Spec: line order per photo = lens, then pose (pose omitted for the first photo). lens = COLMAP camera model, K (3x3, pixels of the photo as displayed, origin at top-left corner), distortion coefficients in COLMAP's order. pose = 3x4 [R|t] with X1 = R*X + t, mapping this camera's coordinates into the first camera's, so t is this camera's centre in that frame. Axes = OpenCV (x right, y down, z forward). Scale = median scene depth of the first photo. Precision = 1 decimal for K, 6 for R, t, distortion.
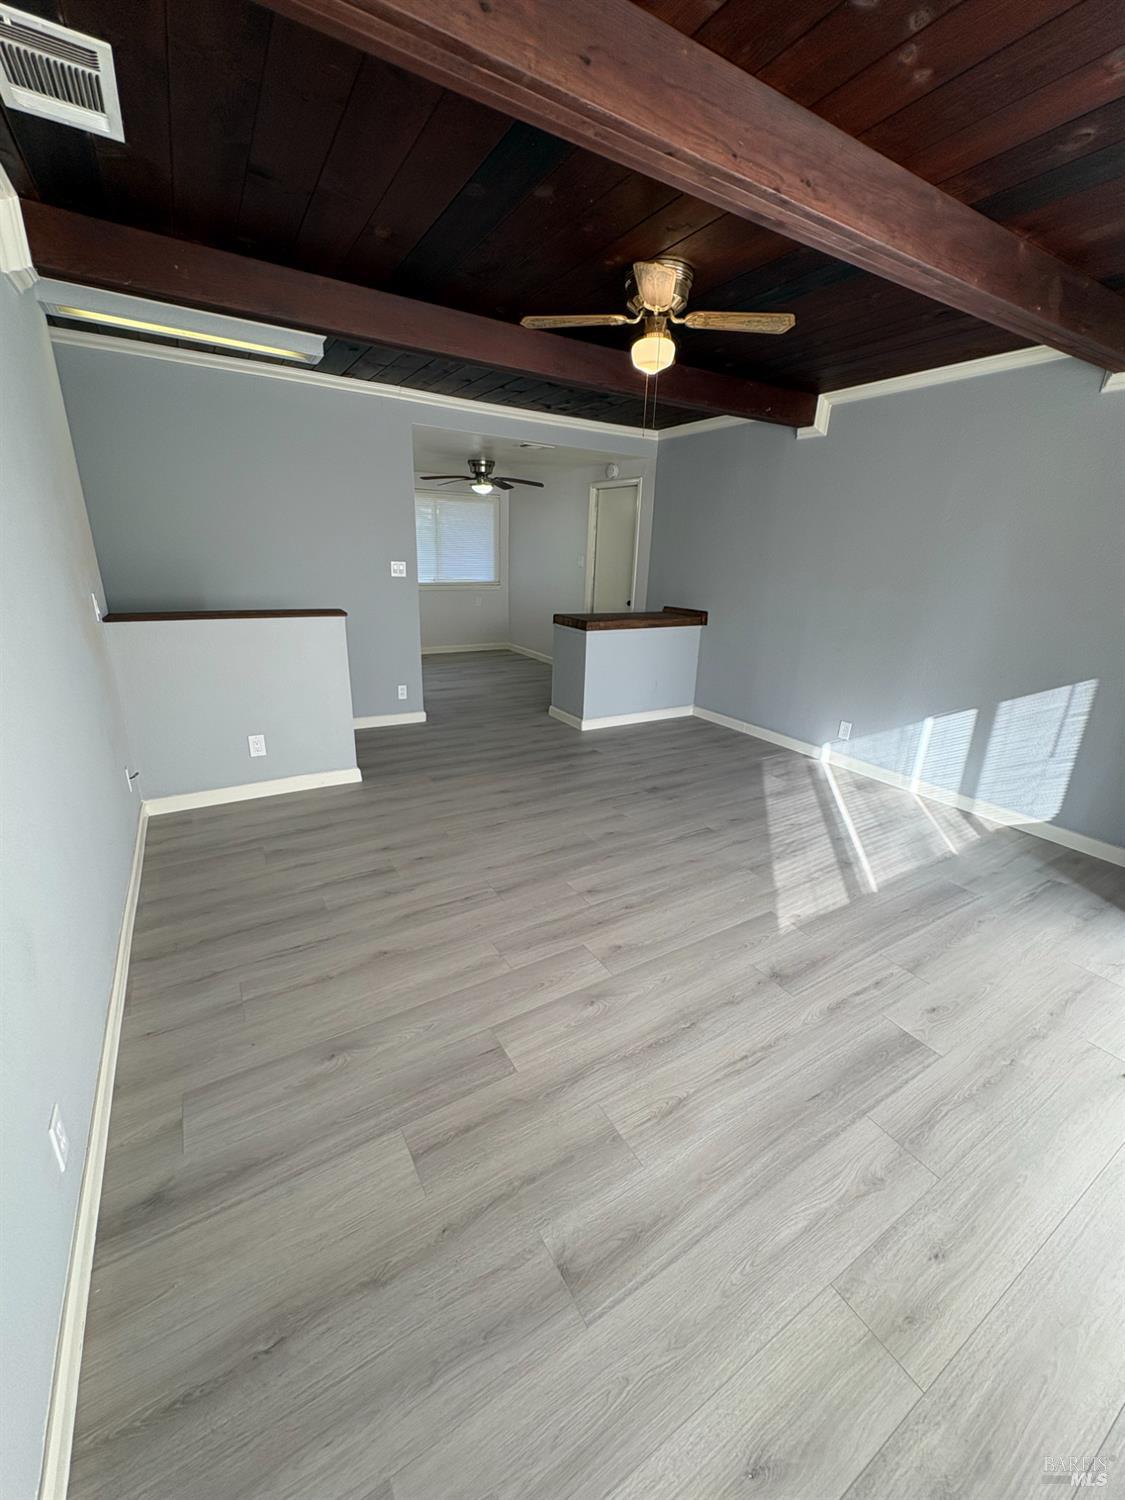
lens RADIAL K [[599.6, 0, 563.2], [0, 599.6, 749.2], [0, 0, 1]] dist [0.000210, 0.000006]
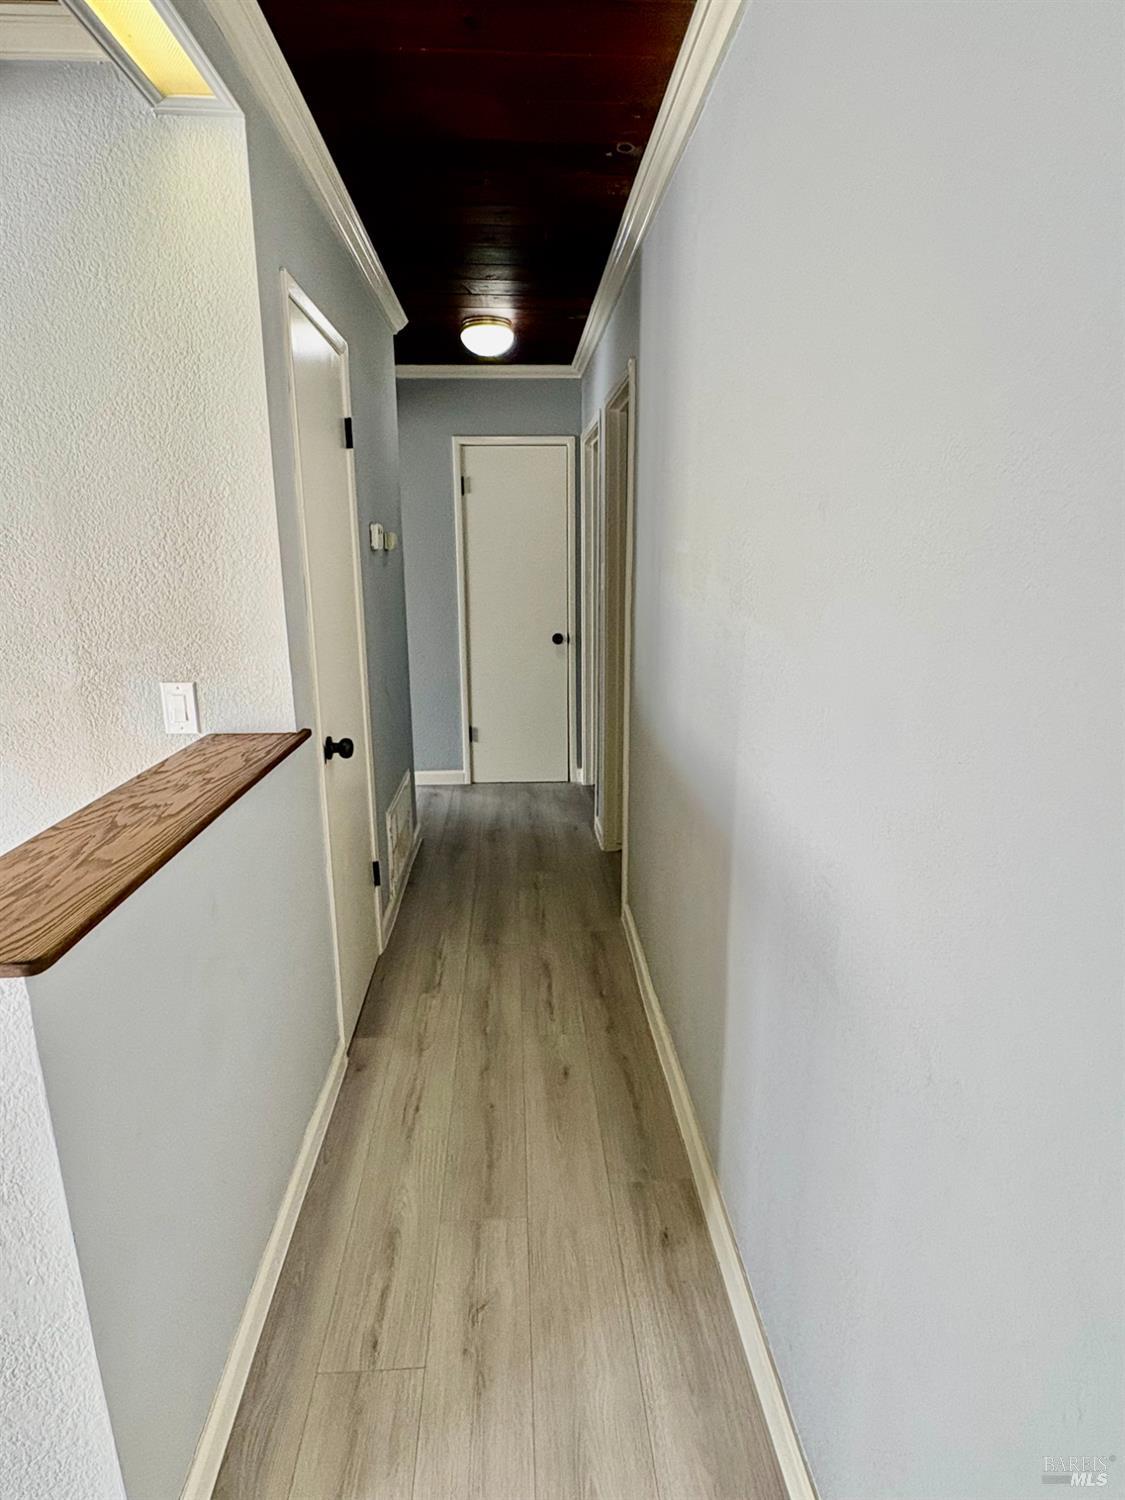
lens RADIAL K [[833.5, 0, 562.7], [0, 833.5, 749.6], [0, 0, 1]] dist [-0.000692, -0.000161]
pose [[-0.471779, 0.183779, -0.862352, 1.153379], [-0.289711, 0.891423, 0.348471, -0.442231], [0.832762, 0.414234, -0.367312, 1.401511]]
